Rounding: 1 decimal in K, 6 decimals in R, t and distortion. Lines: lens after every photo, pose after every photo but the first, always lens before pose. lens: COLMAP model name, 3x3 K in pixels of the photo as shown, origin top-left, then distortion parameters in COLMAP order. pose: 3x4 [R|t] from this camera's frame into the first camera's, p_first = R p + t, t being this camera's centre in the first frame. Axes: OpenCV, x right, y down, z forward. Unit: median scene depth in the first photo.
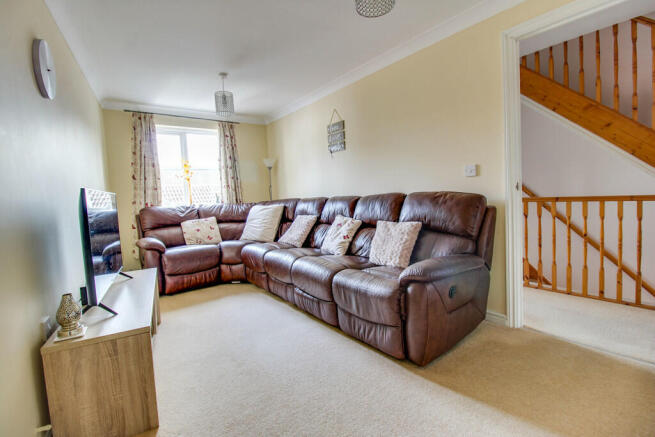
lens RADIAL K [[318.8, 0, 327.5], [0, 318.8, 218.5], [0, 0, 1]] dist [-0.001128, -0.000229]
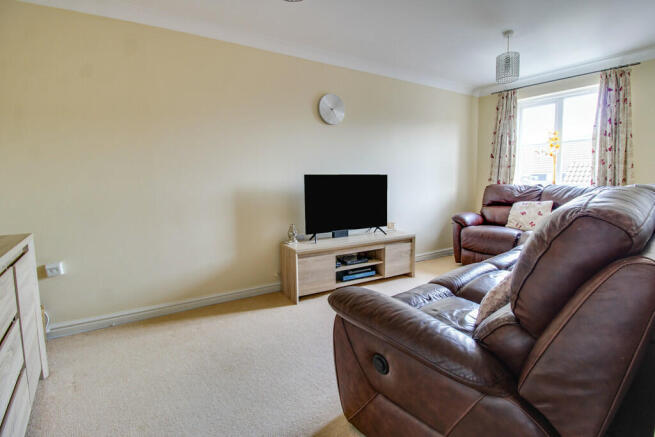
lens RADIAL K [[318.8, 0, 327.5], [0, 318.8, 218.5], [0, 0, 1]] dist [-0.001128, -0.000229]
pose [[0.006515, 0.156563, -0.987647, 0.470998], [-0.070412, 0.985288, 0.155724, -0.048266], [0.997497, 0.068528, 0.017443, 0.428754]]
